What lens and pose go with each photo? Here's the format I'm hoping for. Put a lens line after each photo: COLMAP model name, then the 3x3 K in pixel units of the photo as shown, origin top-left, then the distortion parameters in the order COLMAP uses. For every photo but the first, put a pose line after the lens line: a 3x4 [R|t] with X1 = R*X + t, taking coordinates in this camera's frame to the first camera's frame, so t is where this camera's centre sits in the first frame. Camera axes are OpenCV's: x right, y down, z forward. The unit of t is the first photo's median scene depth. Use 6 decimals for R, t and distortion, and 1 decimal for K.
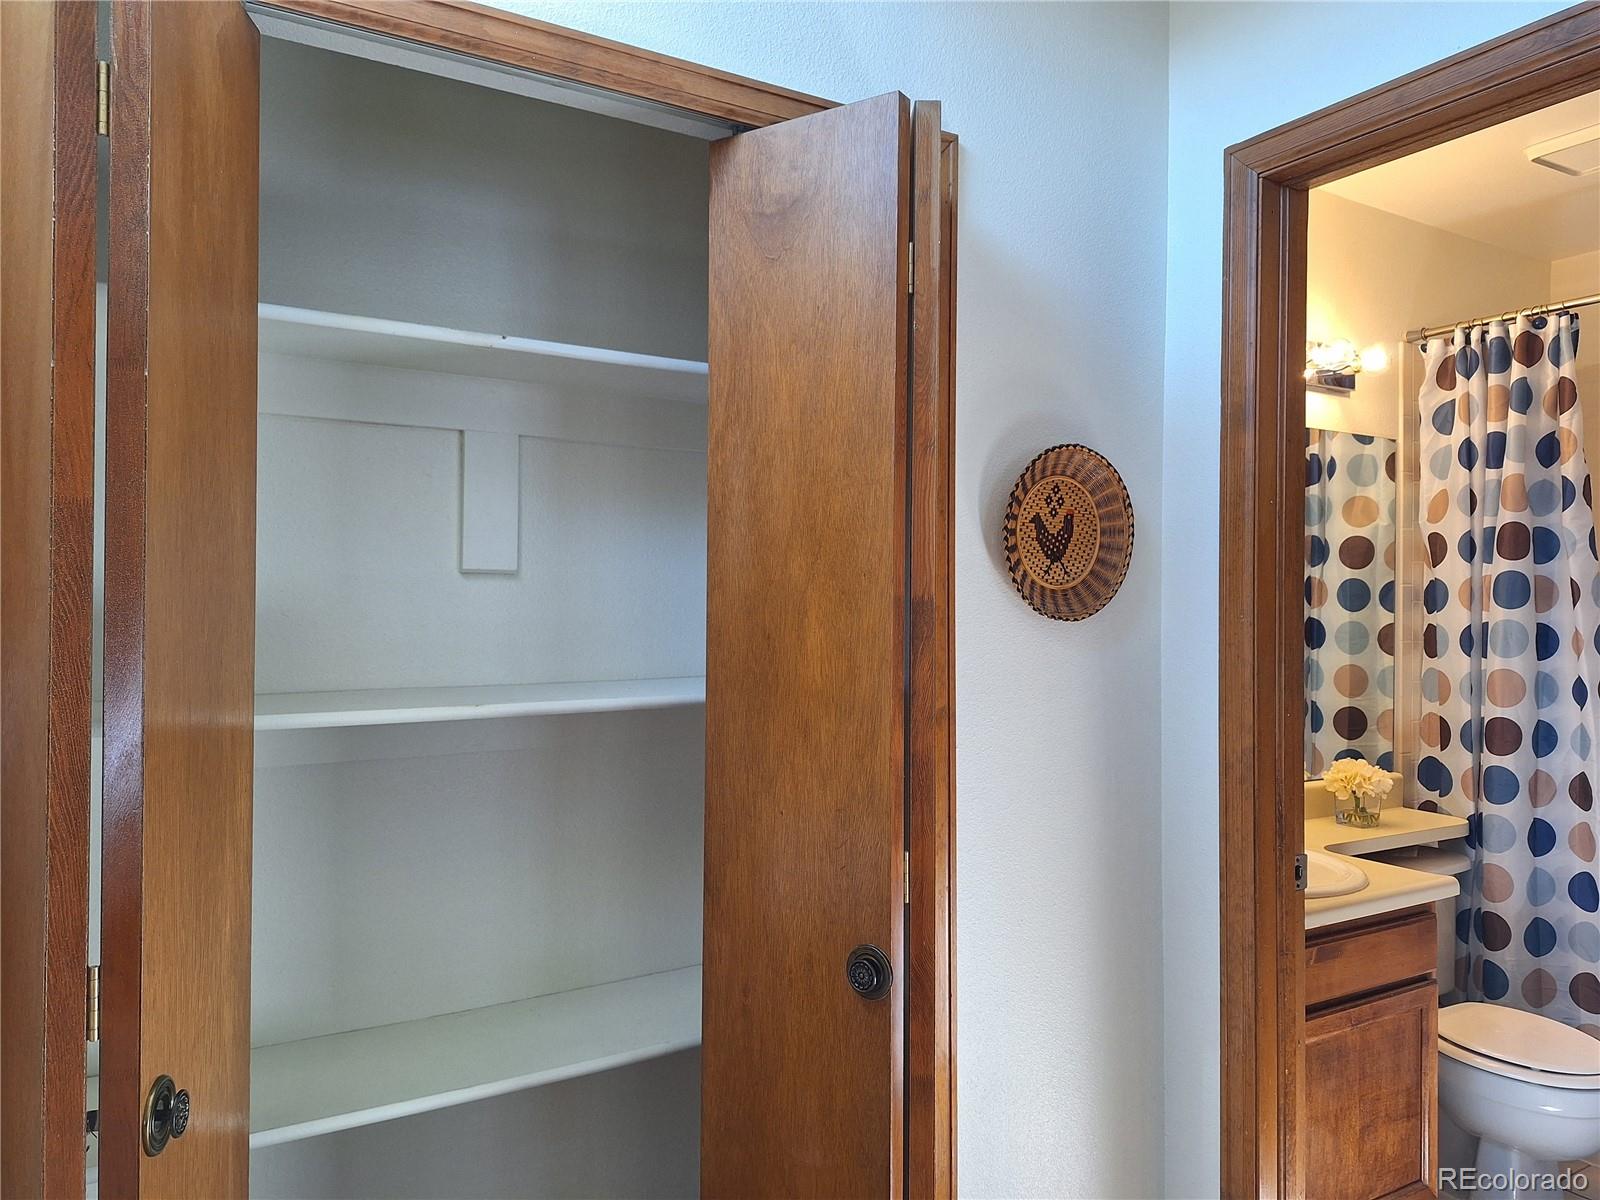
lens RADIAL K [[1114.6, 0, 808.1], [0, 1114.6, 596.9], [0, 0, 1]] dist [0.043862, -0.050043]
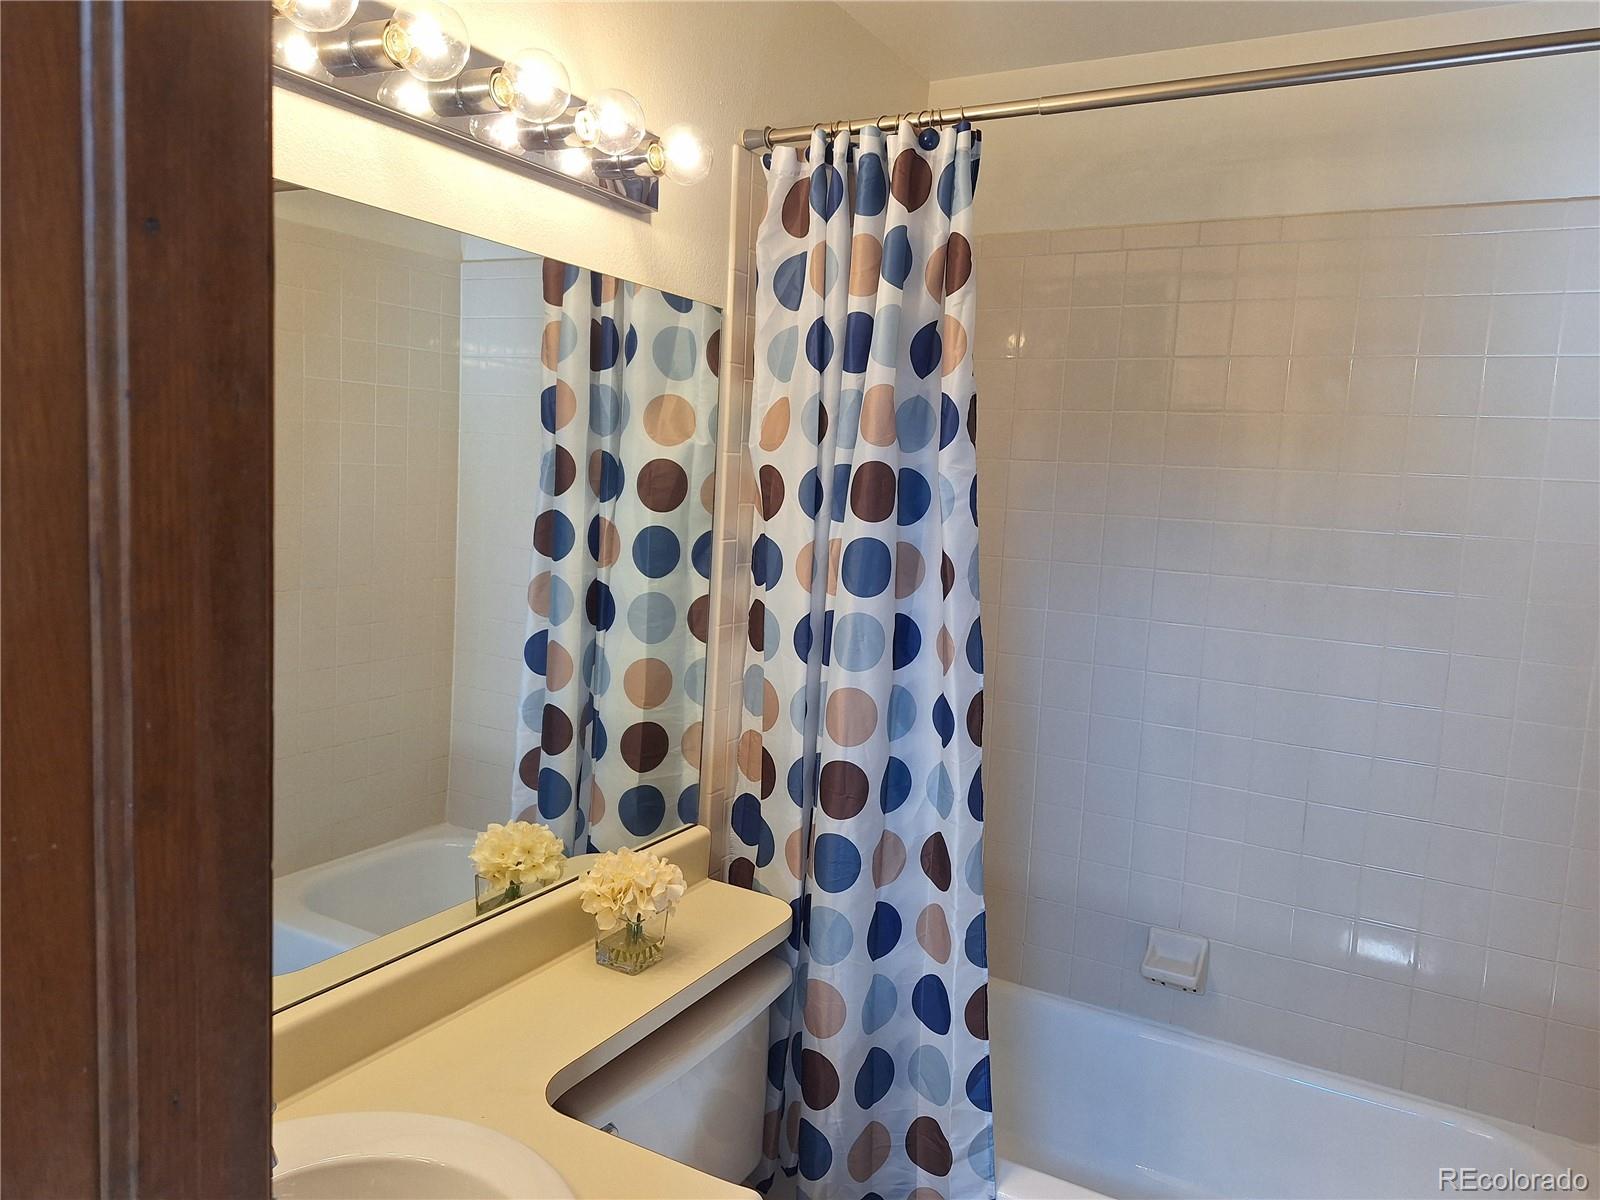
lens RADIAL K [[1108.1, 0, 800.0], [0, 1108.1, 600.0], [0, 0, 1]] dist [0.110137, -0.179396]
pose [[0.865291, -0.016847, 0.500987, 0.264983], [-0.049084, 0.991784, 0.118128, -0.058818], [-0.498861, -0.126806, 0.857355, 0.457574]]
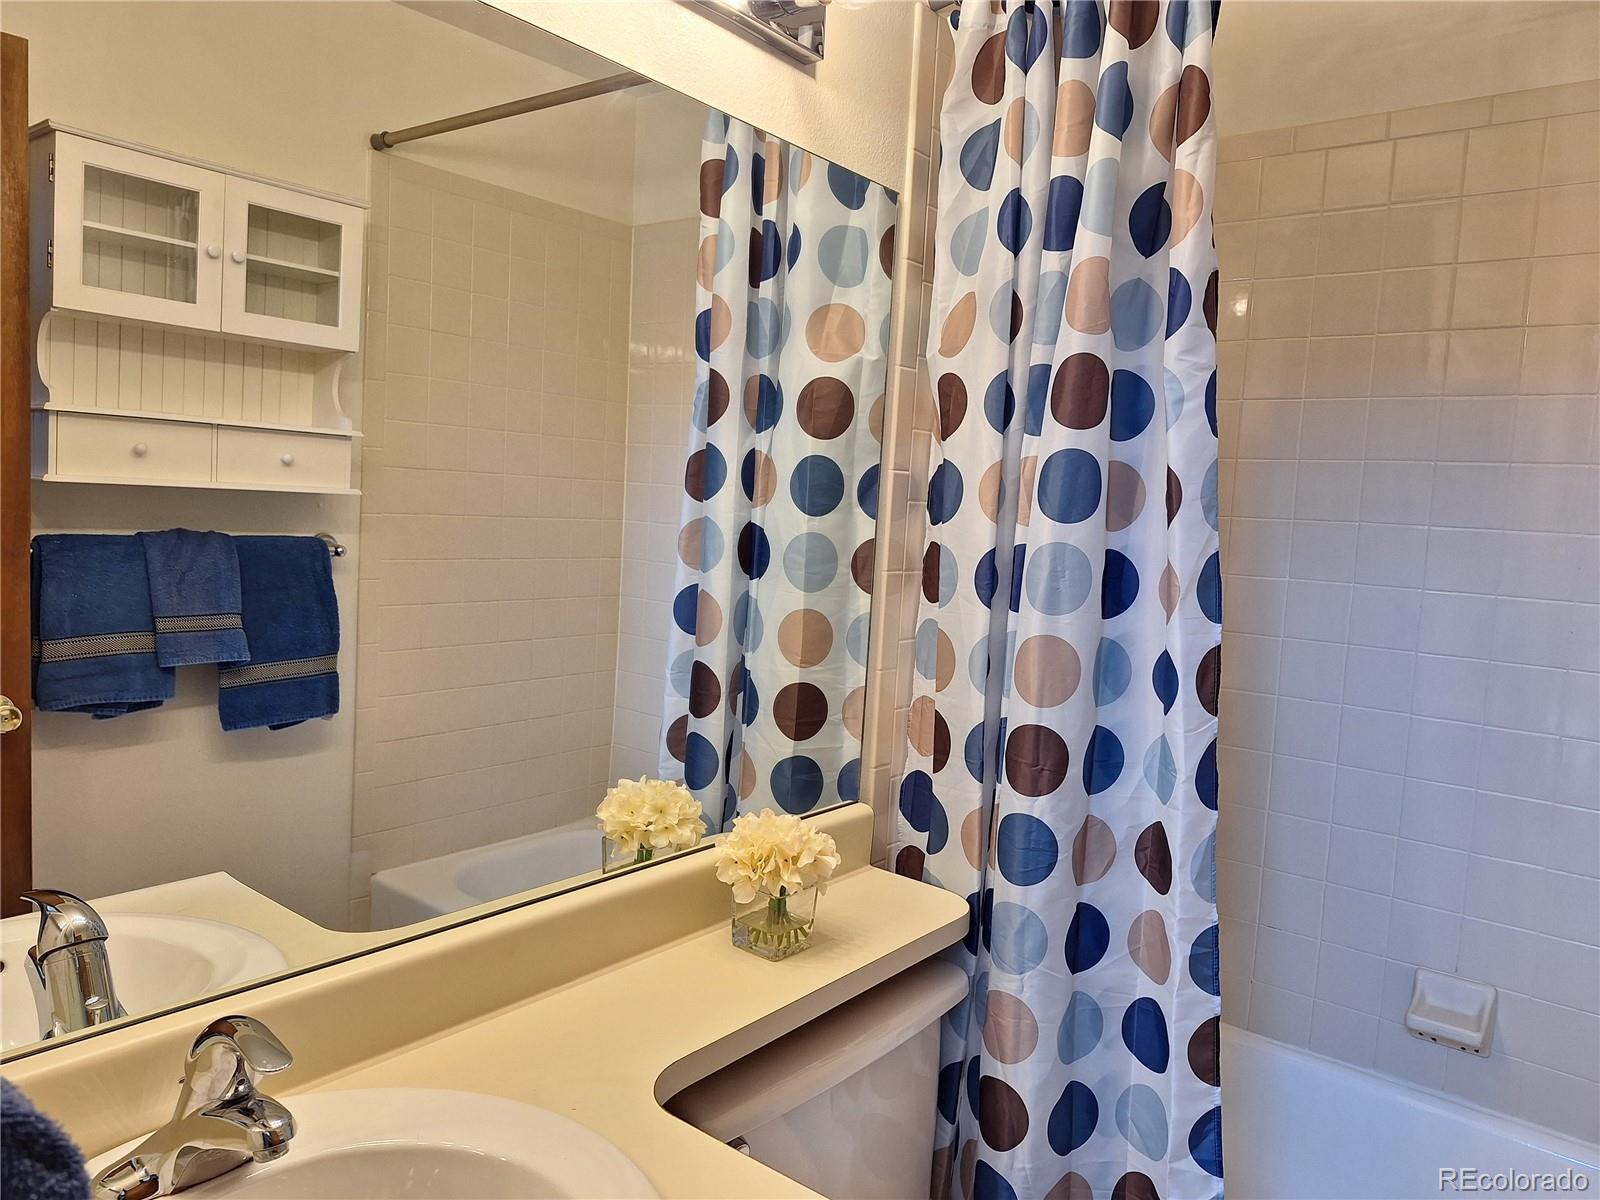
lens RADIAL K [[1101.7, 0, 788.0], [0, 1101.7, 604.9], [0, 0, 1]] dist [0.096623, -0.131718]
pose [[0.938567, 0.012447, 0.344873, 0.314471], [-0.048657, 0.994139, 0.096540, 0.005492], [-0.341650, -0.107390, 0.933671, 0.538774]]
